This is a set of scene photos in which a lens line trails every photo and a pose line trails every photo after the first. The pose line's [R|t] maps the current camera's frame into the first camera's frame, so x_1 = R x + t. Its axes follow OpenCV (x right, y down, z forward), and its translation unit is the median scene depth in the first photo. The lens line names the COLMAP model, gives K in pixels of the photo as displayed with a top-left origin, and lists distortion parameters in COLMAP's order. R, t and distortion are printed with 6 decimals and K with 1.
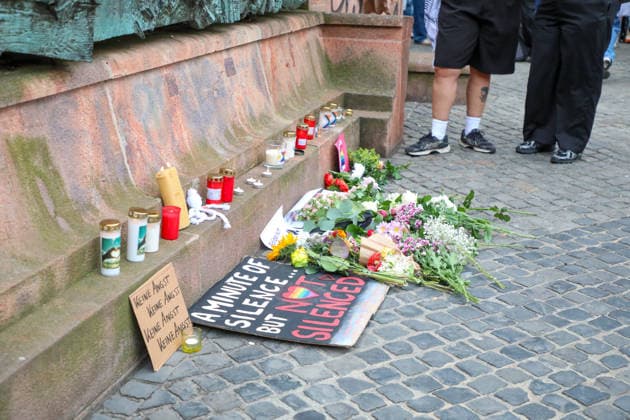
lens RADIAL K [[902.4, 0, 315.0], [0, 902.4, 210.0], [0, 0, 1]] dist [0.021327, 0.023235]
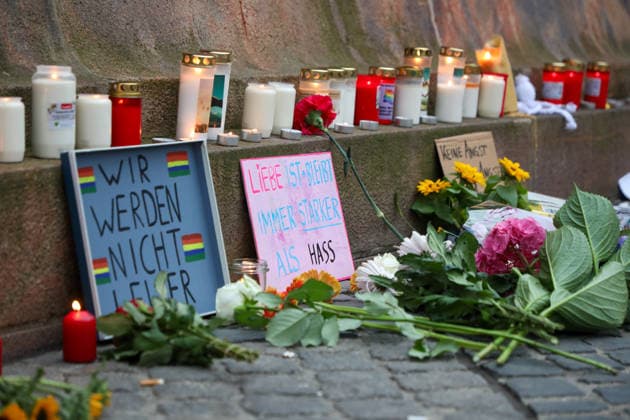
lens RADIAL K [[1842.4, 0, 315.0], [0, 1842.4, 210.0], [0, 0, 1]] dist [0.036558, 0.412257]
pose [[0.973720, 0.011810, -0.227440, 0.033112], [-0.053907, 0.982228, -0.179784, 0.344567], [0.221275, 0.187320, 0.957052, -0.376236]]
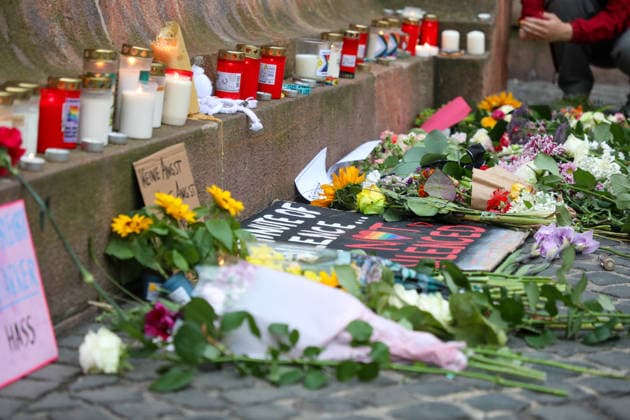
lens RADIAL K [[1842.4, 0, 315.0], [0, 1842.4, 210.0], [0, 0, 1]] dist [0.036558, 0.412257]
pose [[0.999550, 0.000230, 0.029999, -0.095010], [0.003829, 0.990812, -0.135194, 0.236476], [-0.029755, 0.135248, 0.990365, -0.192500]]
